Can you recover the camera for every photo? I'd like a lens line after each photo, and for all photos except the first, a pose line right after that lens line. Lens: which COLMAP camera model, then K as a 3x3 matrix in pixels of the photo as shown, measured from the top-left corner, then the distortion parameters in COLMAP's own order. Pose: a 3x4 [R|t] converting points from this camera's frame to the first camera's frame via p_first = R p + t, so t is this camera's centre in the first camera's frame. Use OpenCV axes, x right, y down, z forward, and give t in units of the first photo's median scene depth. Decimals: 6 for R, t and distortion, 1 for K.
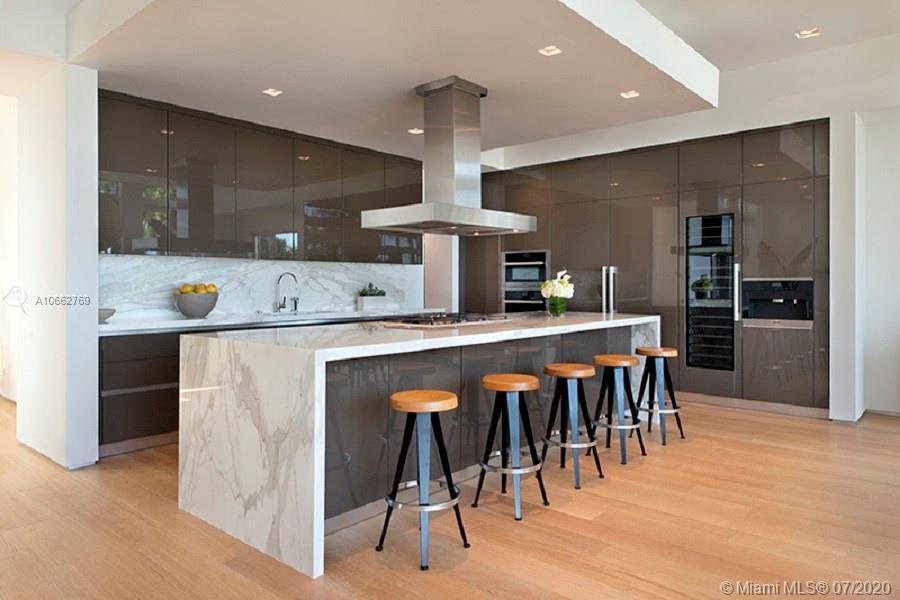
lens RADIAL K [[598.8, 0, 448.0], [0, 598.8, 291.8], [0, 0, 1]] dist [0.019694, 0.002306]
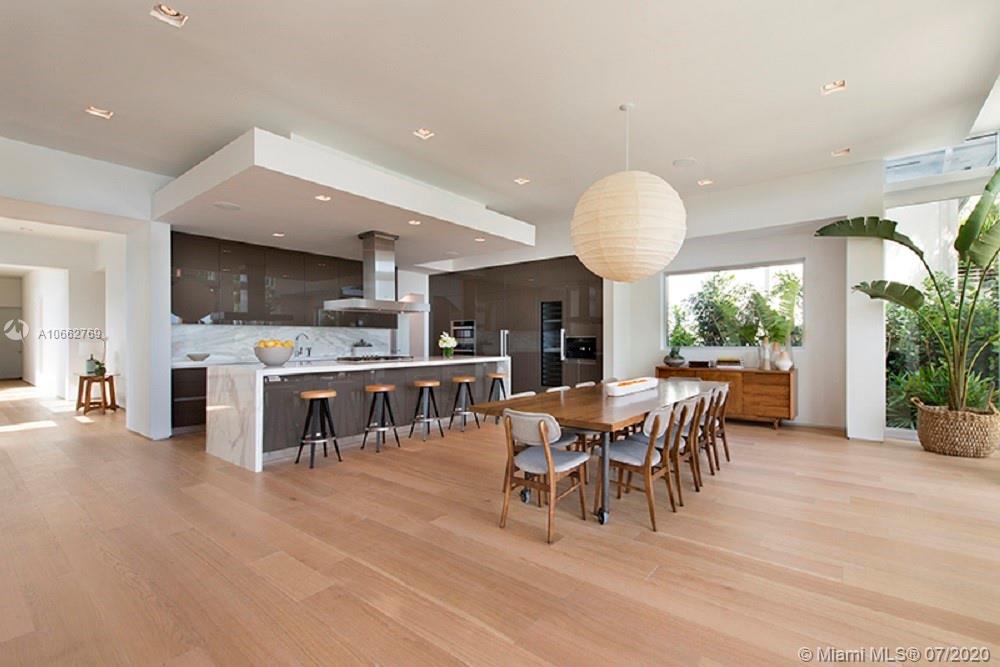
lens RADIAL K [[428.1, 0, 541.2], [0, 428.1, 346.0], [0, 0, 1]] dist [0.002672, 0.000069]
pose [[0.994434, -0.002215, 0.105336, 0.296214], [0.002168, 0.999997, 0.000564, 0.005664], [-0.105337, -0.000332, 0.994437, -0.305916]]
